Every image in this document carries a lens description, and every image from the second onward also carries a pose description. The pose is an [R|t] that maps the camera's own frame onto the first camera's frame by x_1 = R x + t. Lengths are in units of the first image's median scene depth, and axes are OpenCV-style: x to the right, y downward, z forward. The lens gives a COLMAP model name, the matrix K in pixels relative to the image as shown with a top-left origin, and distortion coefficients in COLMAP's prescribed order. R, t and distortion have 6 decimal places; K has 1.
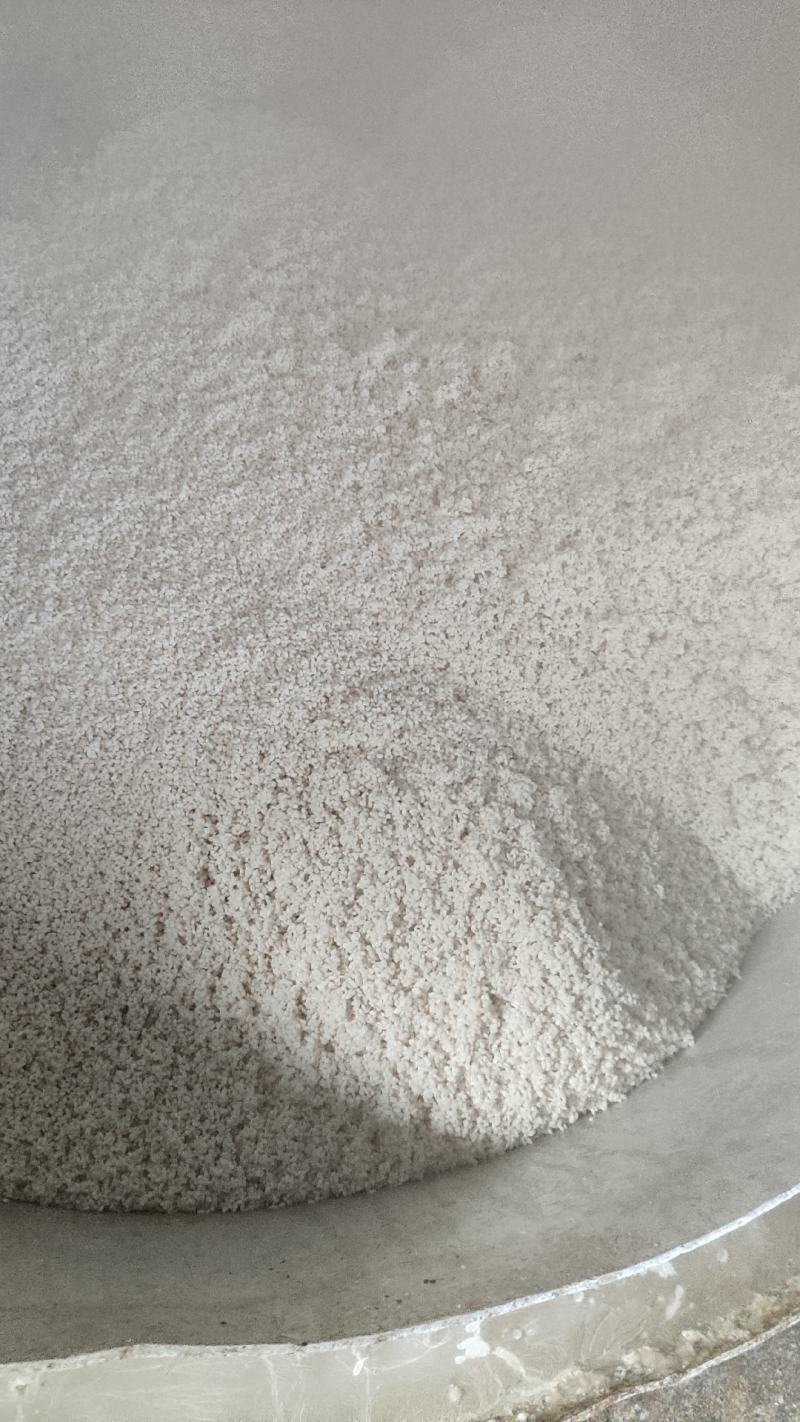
lens RADIAL K [[1131.2, 0, 343.2], [0, 1131.2, 708.1], [0, 0, 1]] dist [0.139040, -0.526773]
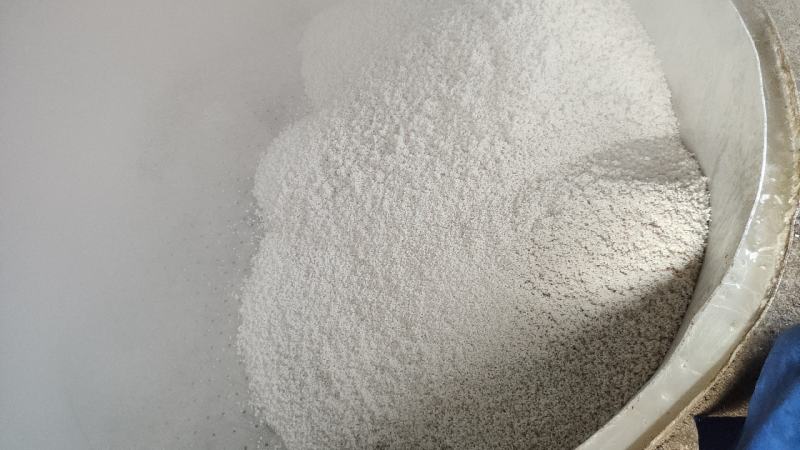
lens RADIAL K [[576.5, 0, 400.0], [0, 576.5, 225.0], [0, 0, 1]] dist [0.054949, -0.210899]
pose [[0.575114, -0.816621, 0.048723, -0.239682], [0.811348, 0.561751, -0.161712, 0.002444], [0.104687, 0.132534, 0.985634, -0.337324]]
